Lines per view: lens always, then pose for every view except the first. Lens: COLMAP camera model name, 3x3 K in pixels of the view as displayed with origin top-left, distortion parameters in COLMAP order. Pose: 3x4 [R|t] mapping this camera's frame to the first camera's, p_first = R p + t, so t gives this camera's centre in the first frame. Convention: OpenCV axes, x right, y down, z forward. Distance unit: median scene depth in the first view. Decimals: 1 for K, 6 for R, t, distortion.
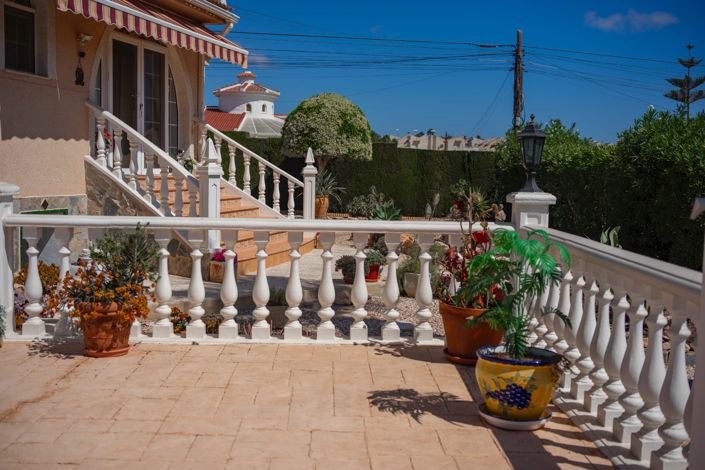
lens RADIAL K [[803.4, 0, 352.5], [0, 803.4, 235.0], [0, 0, 1]] dist [-0.053434, 0.027140]
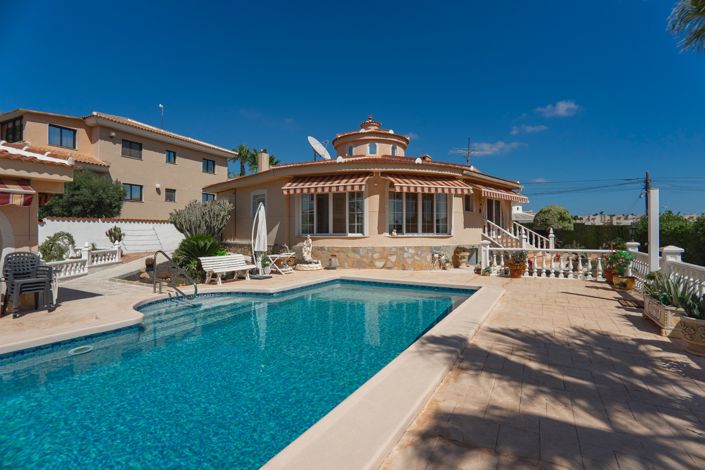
lens RADIAL K [[334.7, 0, 357.4], [0, 334.7, 229.1], [0, 0, 1]] dist [-0.018236, 0.007905]
pose [[0.857604, -0.024983, -0.513703, -0.035525], [-0.024732, 0.995661, -0.089710, 0.023787], [0.513715, 0.089640, 0.853265, -0.419254]]
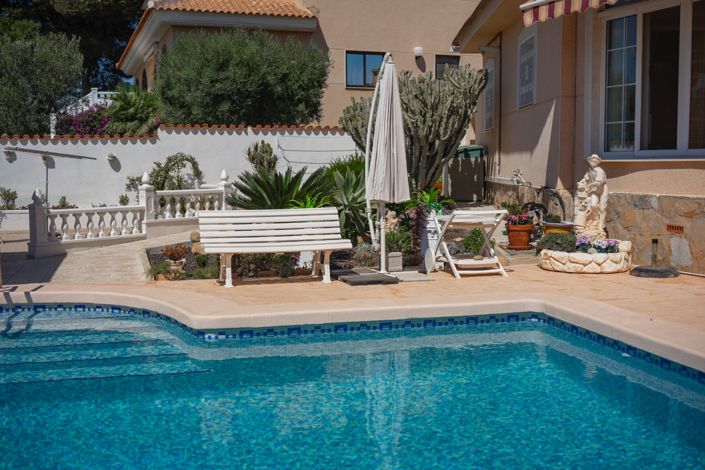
lens RADIAL K [[819.1, 0, 352.5], [0, 819.1, 235.0], [0, 0, 1]] dist [-0.055082, 0.031518]
pose [[0.231752, 0.064856, -0.970611, -0.016525], [-0.072234, 0.996168, 0.049316, 0.007567], [0.970089, 0.058682, 0.235549, -0.044941]]
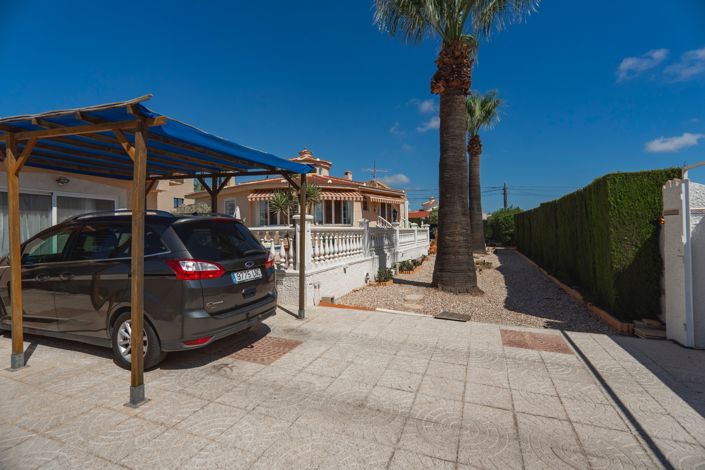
lens RADIAL K [[334.7, 0, 357.4], [0, 334.7, 229.1], [0, 0, 1]] dist [-0.018236, 0.007905]
pose [[0.920357, -0.040509, -0.388975, 0.354242], [0.003738, 0.995487, -0.094827, 0.122225], [0.391061, 0.085821, 0.916355, -0.928125]]
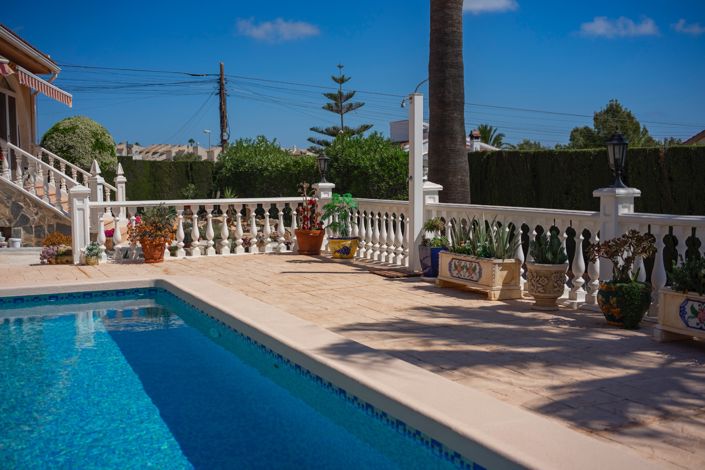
lens RADIAL K [[819.1, 0, 352.5], [0, 819.1, 235.0], [0, 0, 1]] dist [-0.055082, 0.031518]
pose [[0.913517, -0.057855, 0.402665, -0.262265], [0.061504, 0.998099, 0.003874, 0.036630], [-0.402123, 0.021227, 0.915339, -0.469807]]
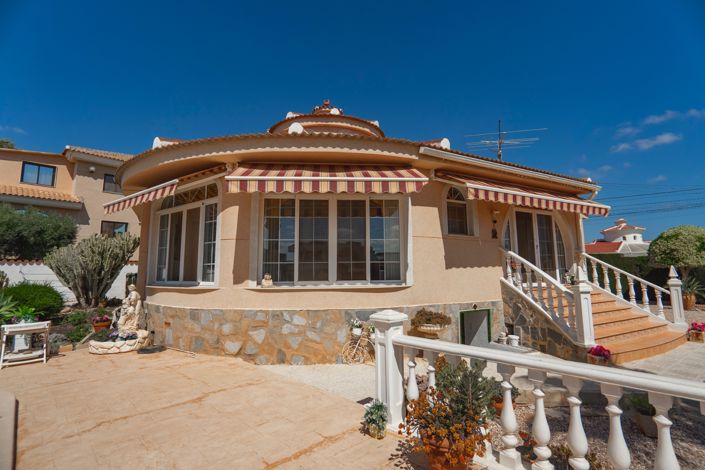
lens RADIAL K [[334.7, 0, 357.4], [0, 334.7, 229.1], [0, 0, 1]] dist [-0.018236, 0.007905]
pose [[0.686500, -0.114904, -0.717993, -0.007307], [-0.038656, 0.980272, -0.193838, -0.037677], [0.726101, 0.160824, 0.668515, 0.199125]]
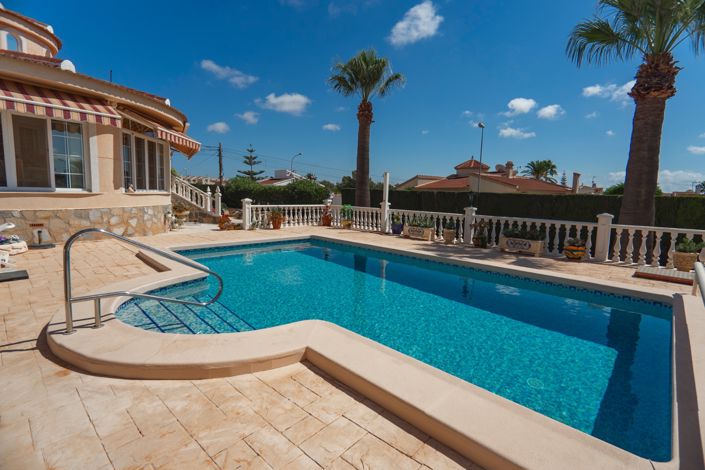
lens RADIAL K [[334.7, 0, 357.4], [0, 334.7, 229.1], [0, 0, 1]] dist [-0.018236, 0.007905]
pose [[0.720033, -0.071755, 0.690220, -0.569459], [0.043740, 0.997355, 0.058054, 0.013392], [-0.692559, -0.011610, 0.721267, -0.413032]]
